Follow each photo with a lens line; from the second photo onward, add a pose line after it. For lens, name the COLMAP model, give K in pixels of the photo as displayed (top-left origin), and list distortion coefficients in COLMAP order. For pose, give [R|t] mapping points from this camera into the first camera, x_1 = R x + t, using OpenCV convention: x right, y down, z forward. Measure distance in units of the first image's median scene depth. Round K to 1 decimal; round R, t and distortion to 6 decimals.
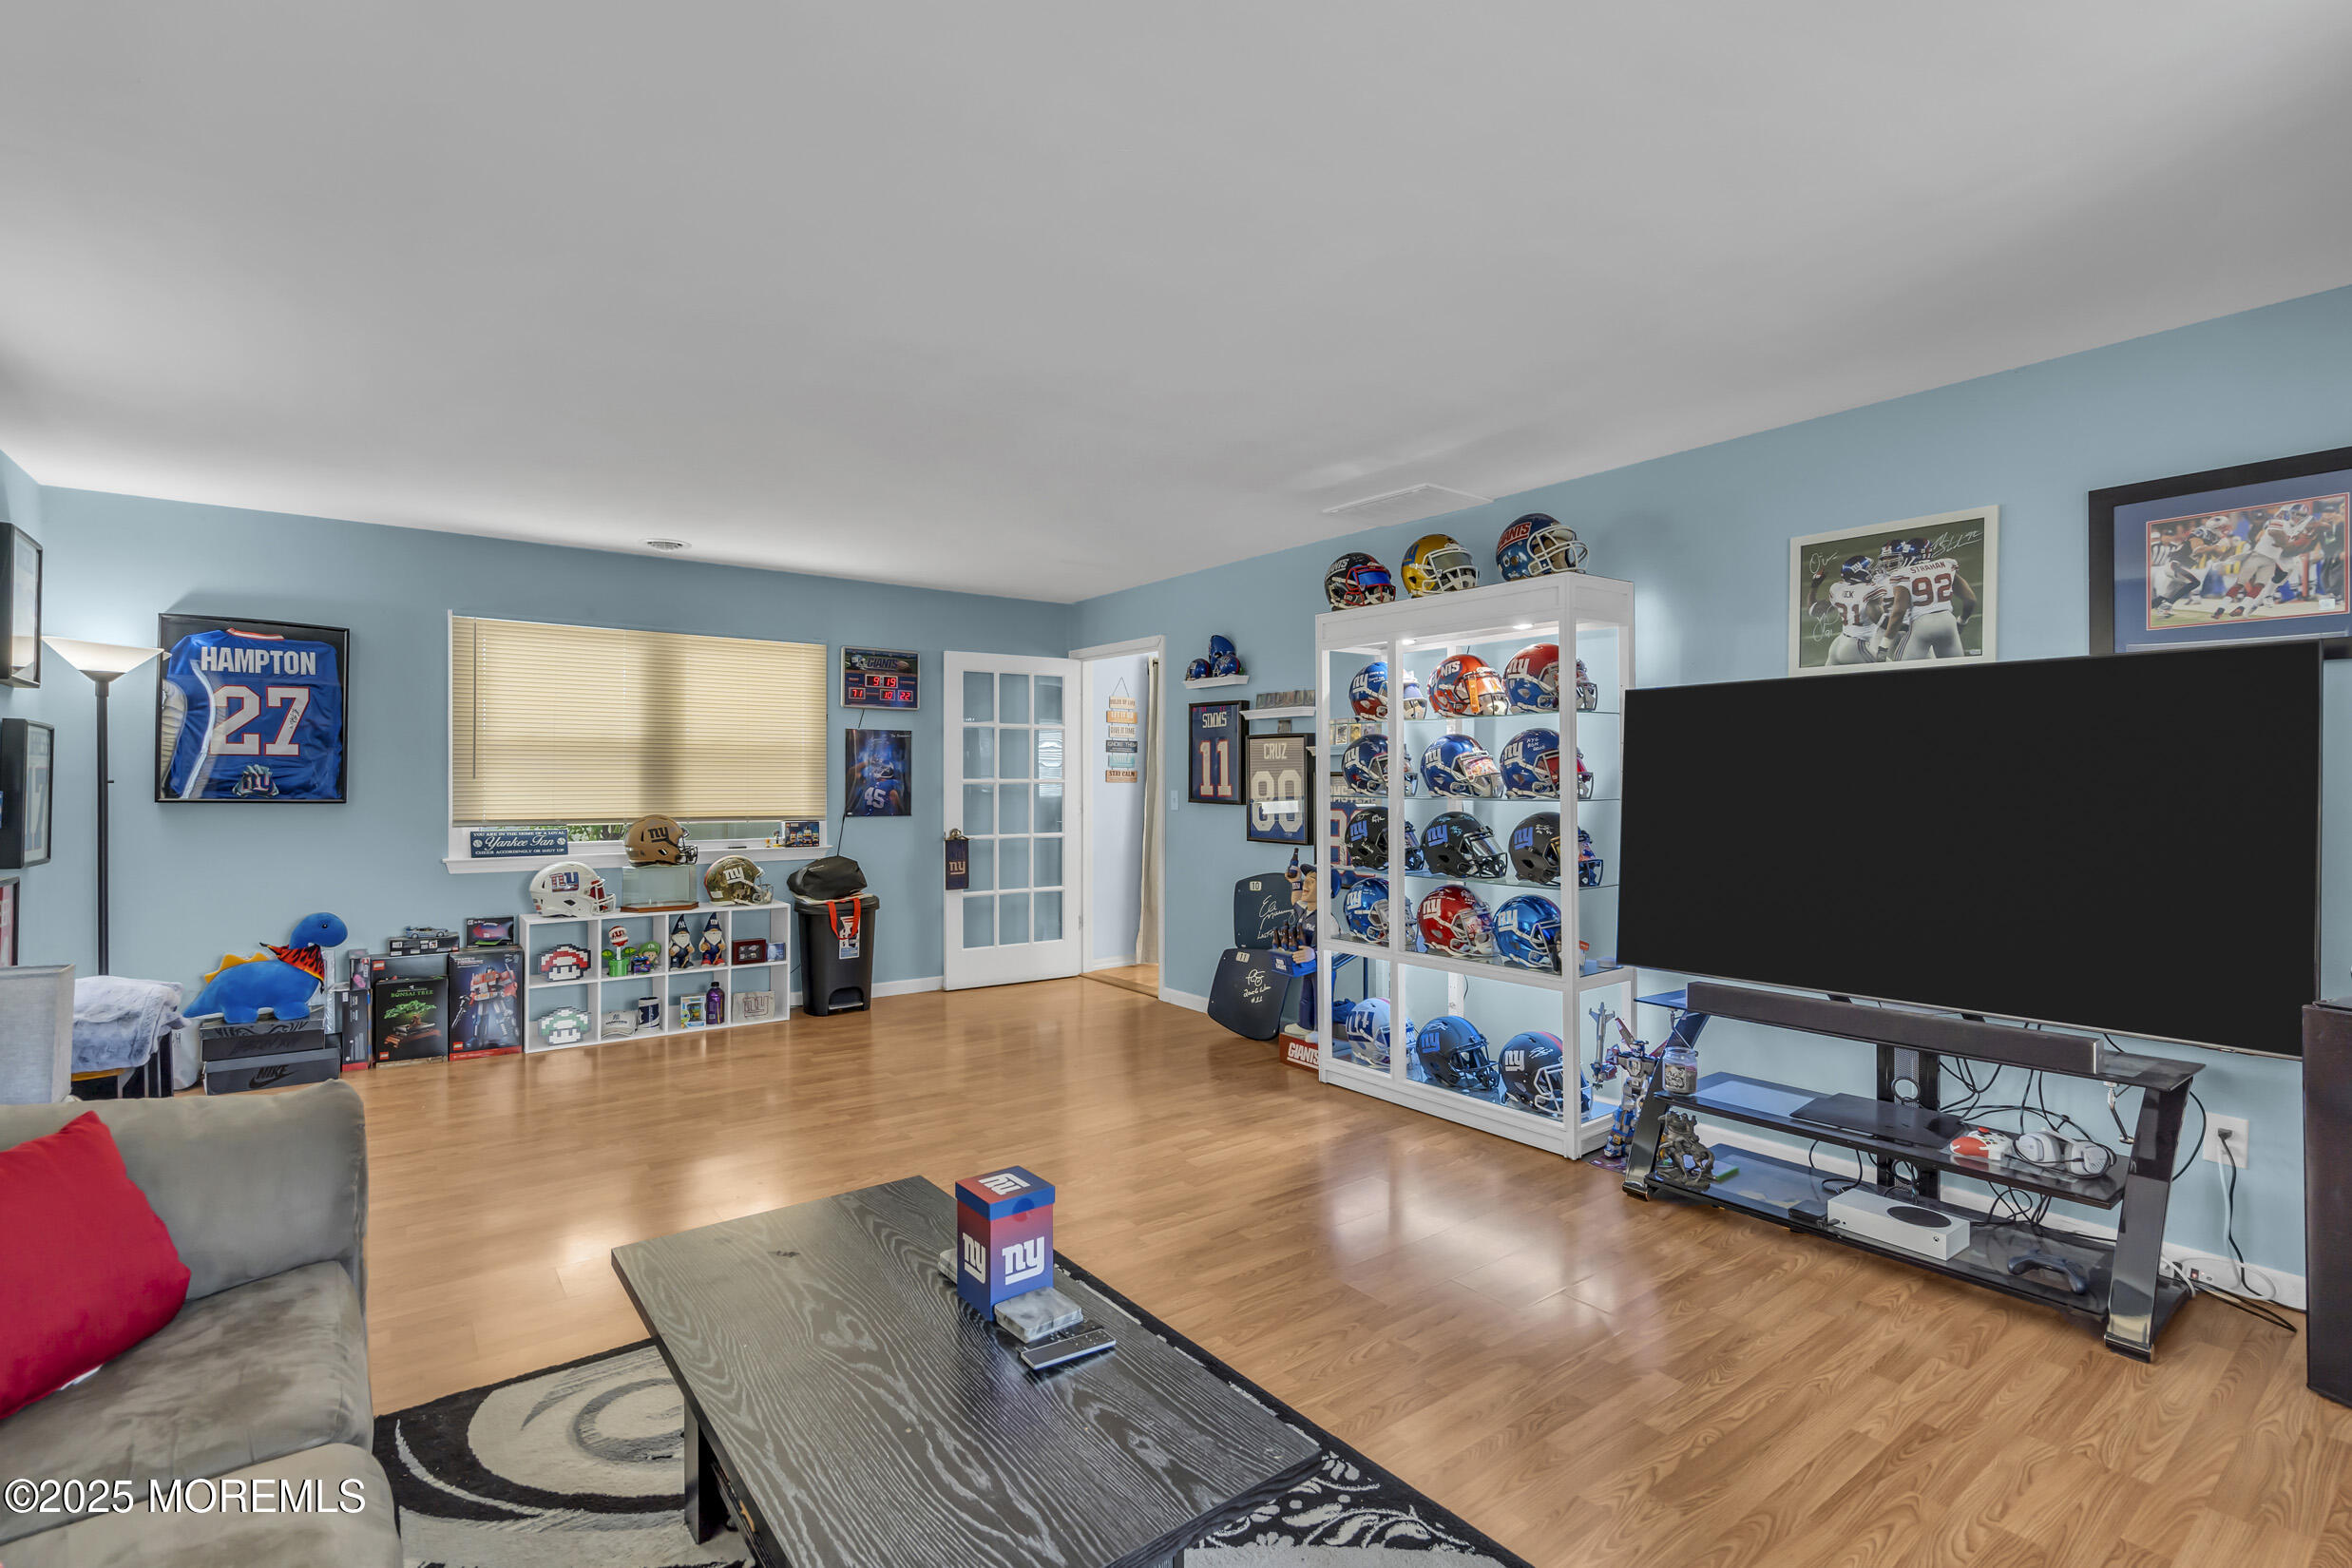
lens RADIAL K [[1073.4, 0, 1168.8], [0, 1073.4, 784.6], [0, 0, 1]] dist [-0.004053, 0.001373]
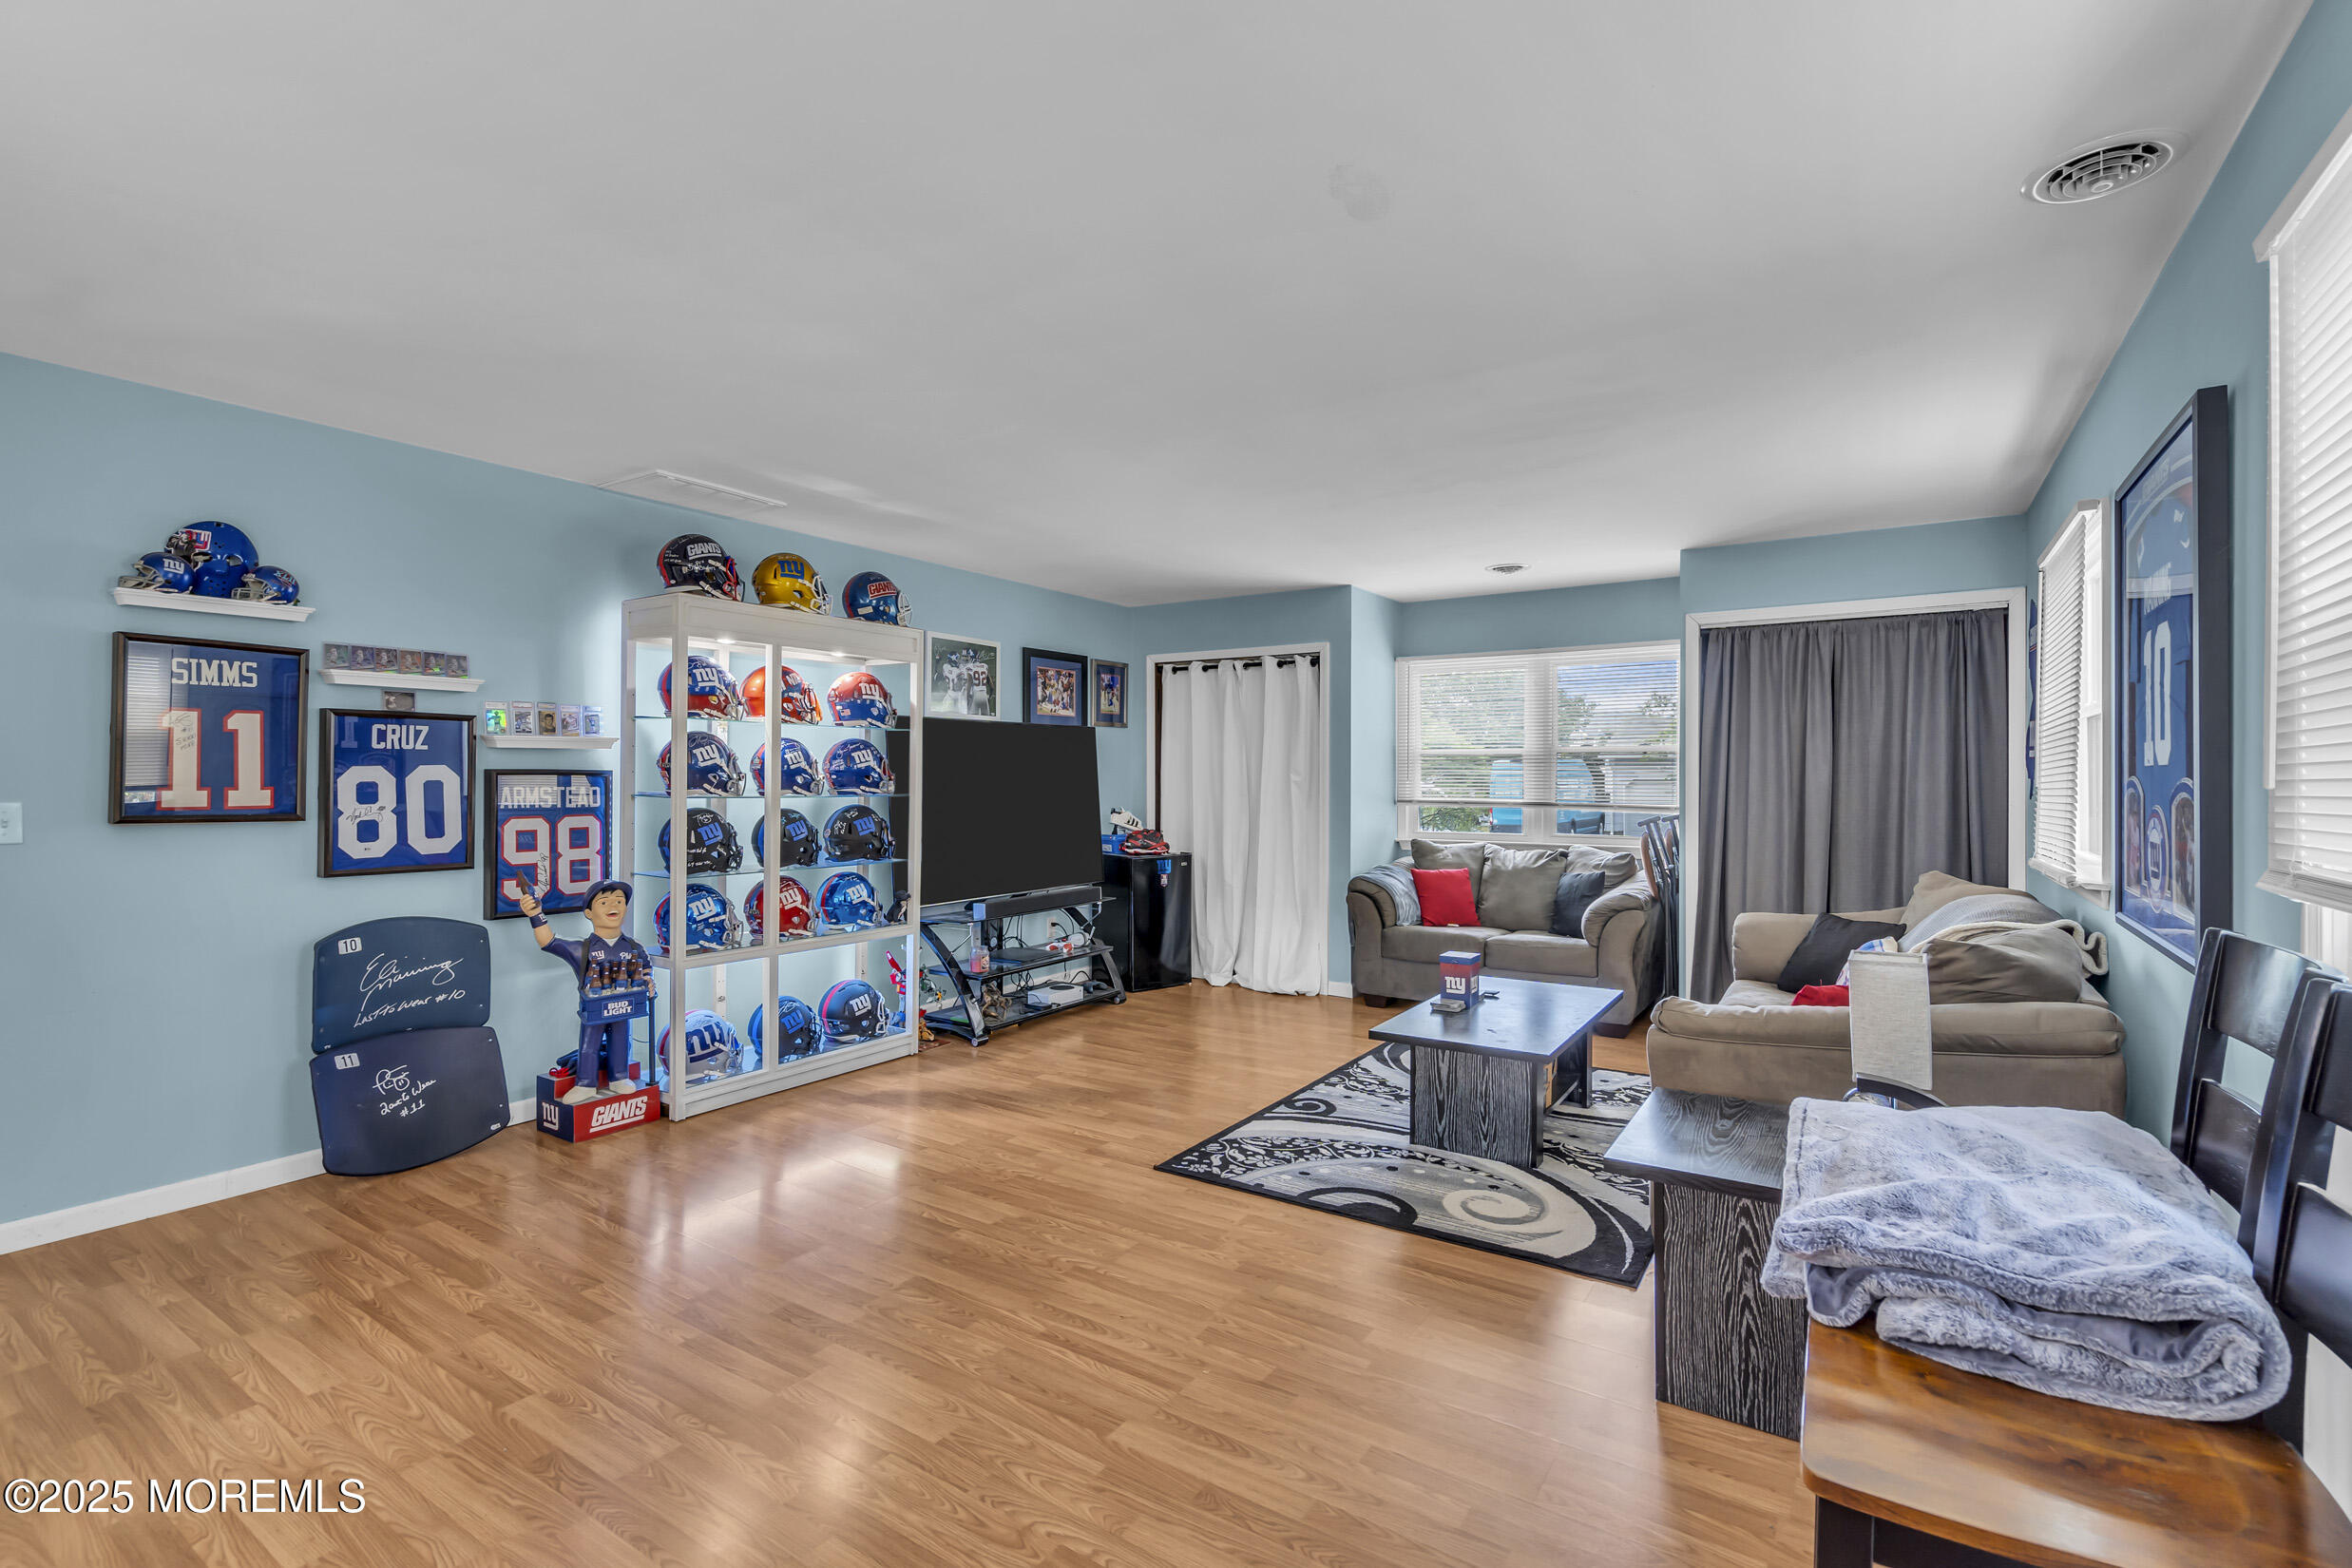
lens RADIAL K [[1073.4, 0, 1168.8], [0, 1073.4, 784.6], [0, 0, 1]] dist [-0.004053, 0.001373]
pose [[-0.328234, -0.007322, 0.944568, -0.957972], [0.001915, 0.999963, 0.008417, -0.008188], [-0.944594, 0.004571, -0.328208, 1.054820]]
